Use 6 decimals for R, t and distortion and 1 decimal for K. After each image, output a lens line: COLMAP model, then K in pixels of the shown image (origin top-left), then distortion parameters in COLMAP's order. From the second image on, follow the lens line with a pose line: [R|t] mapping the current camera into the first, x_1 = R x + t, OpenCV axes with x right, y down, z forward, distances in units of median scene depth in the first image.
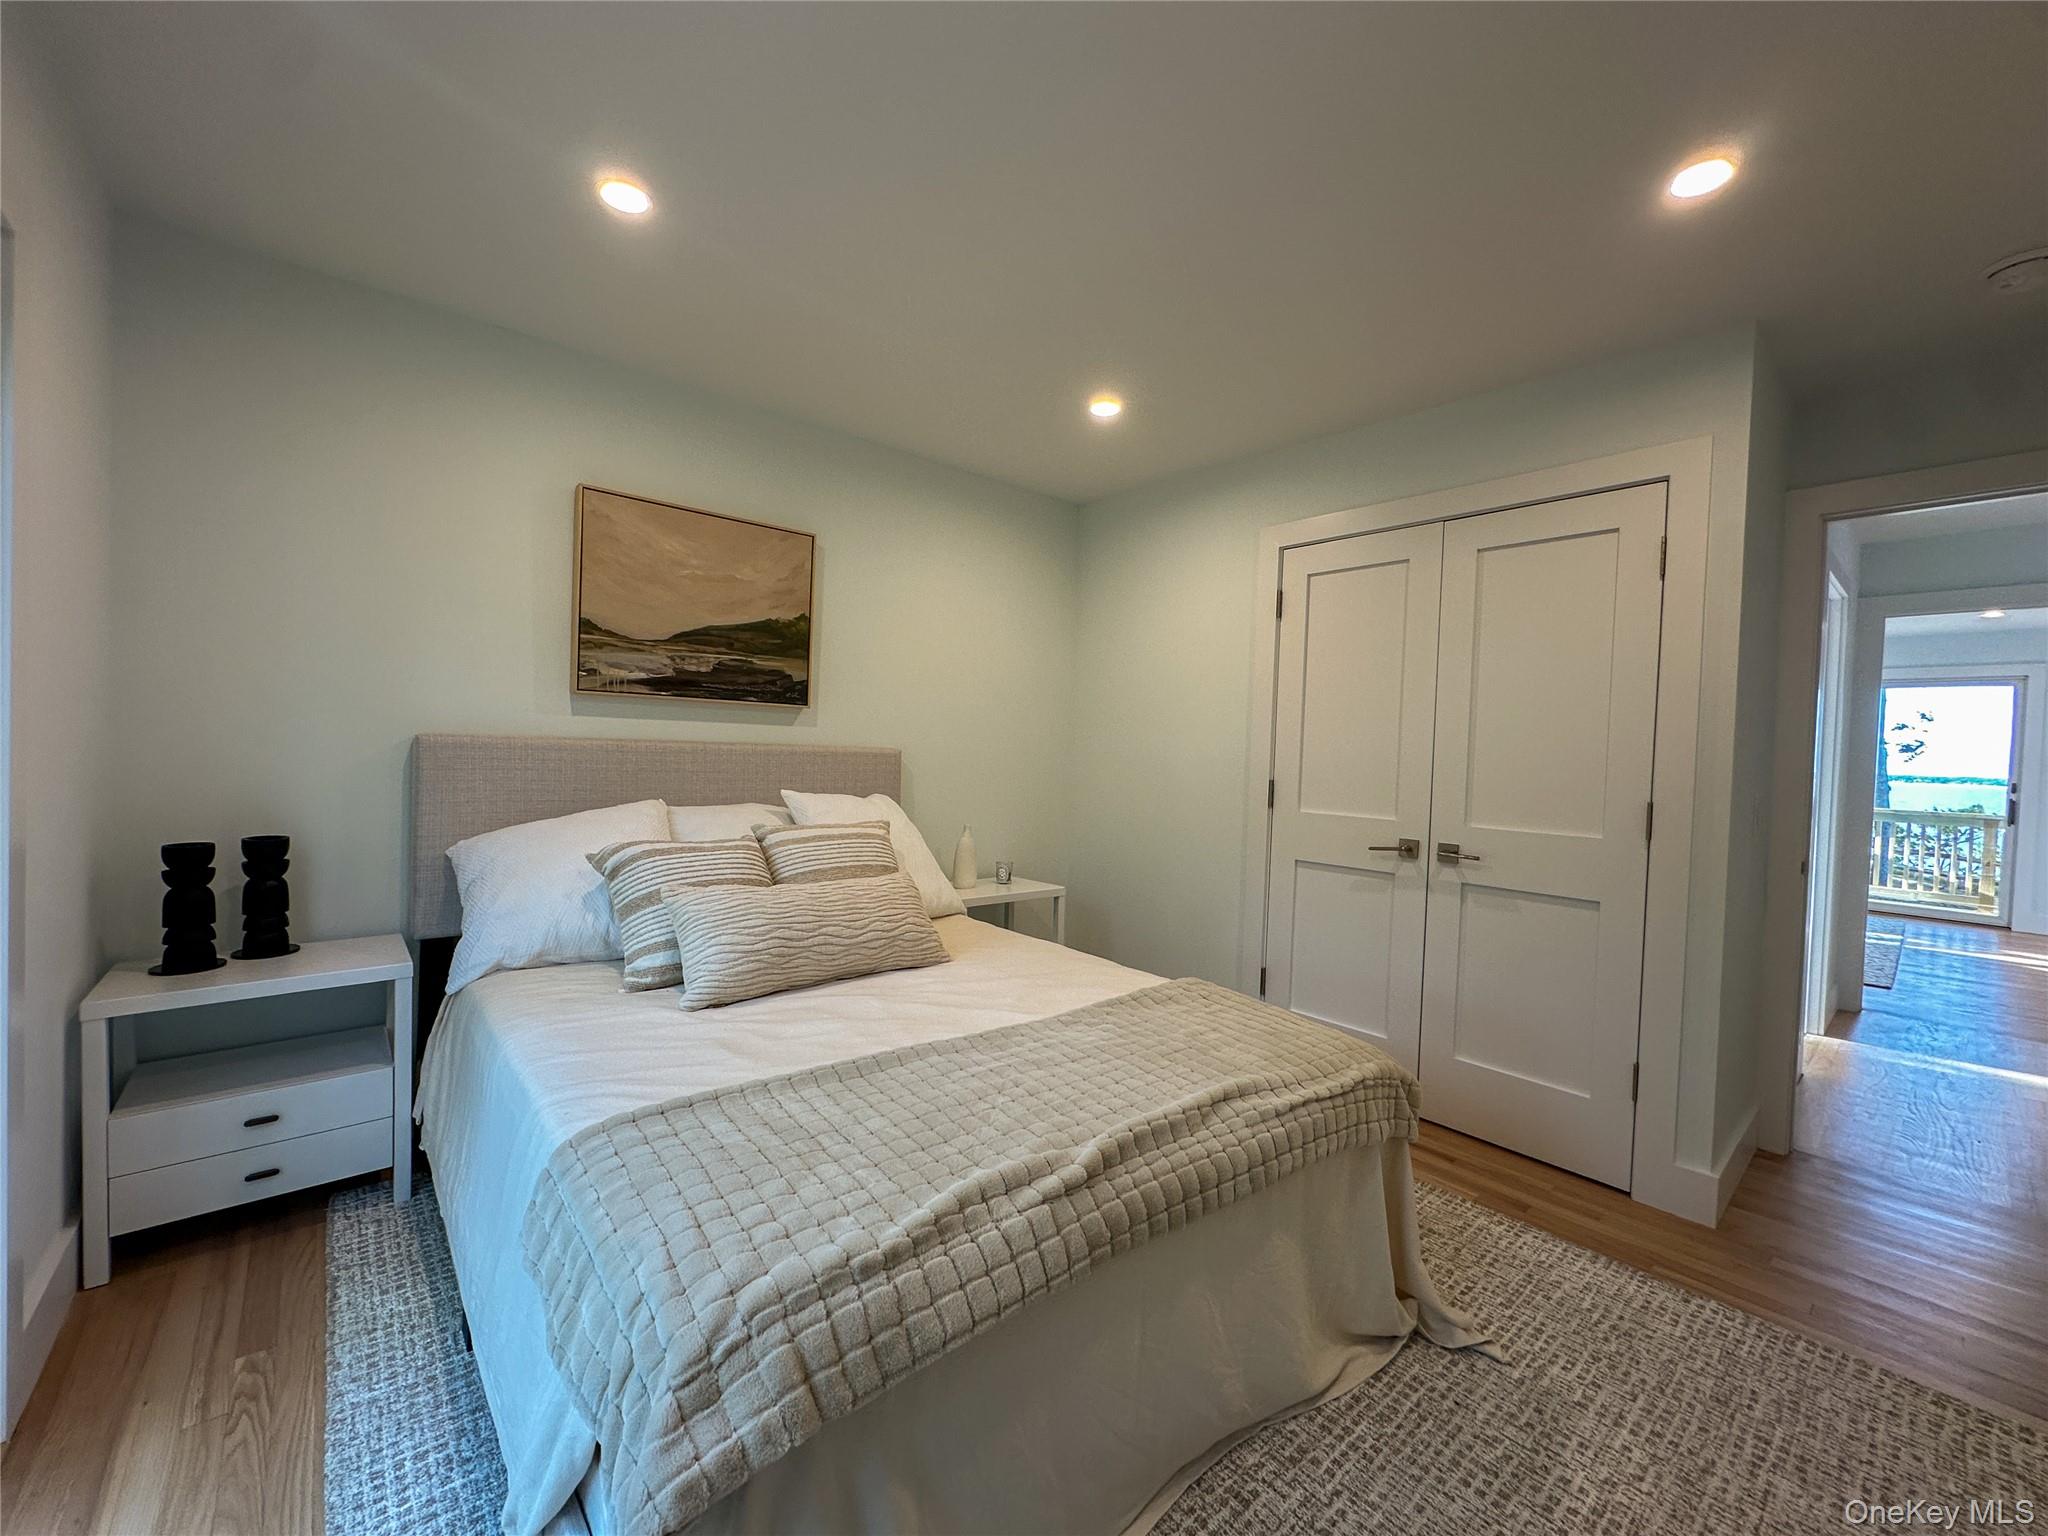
lens RADIAL K [[807.3, 0, 1012.6], [0, 807.3, 776.1], [0, 0, 1]] dist [-0.000767, -0.000354]
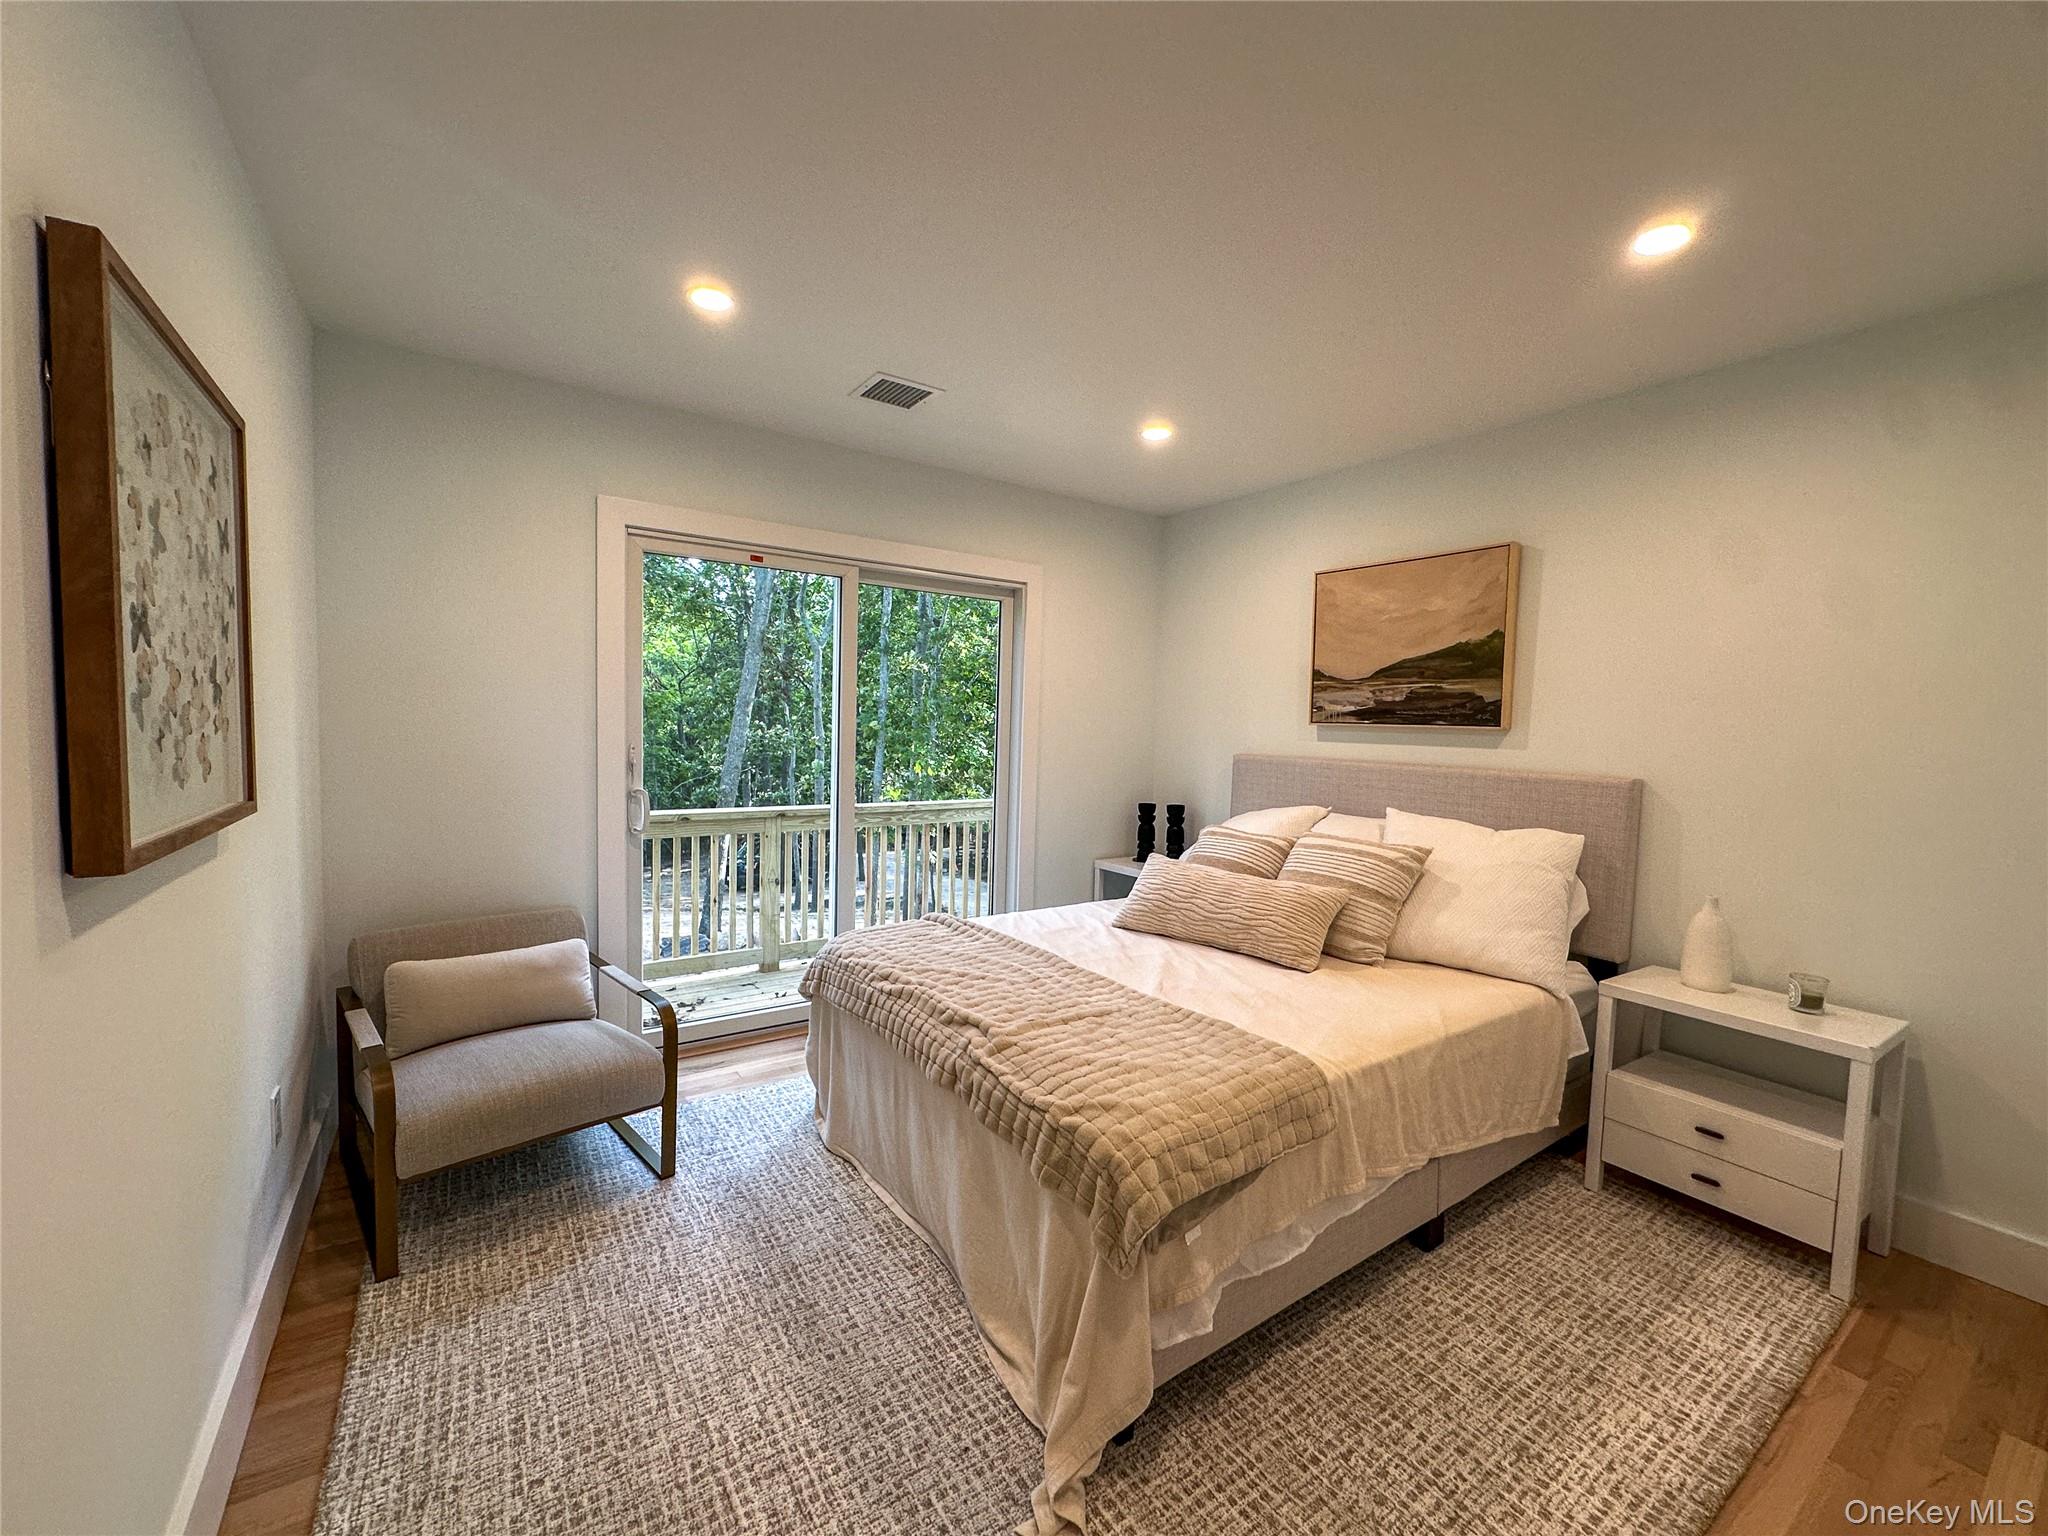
lens RADIAL K [[807.3, 0, 1011.0], [0, 807.3, 770.7], [0, 0, 1]] dist [-0.000767, -0.000354]
pose [[-0.110902, 0.017939, -0.993669, 0.836242], [-0.072517, 0.997026, 0.026093, -0.023707], [0.991182, 0.074952, -0.109271, 0.624412]]
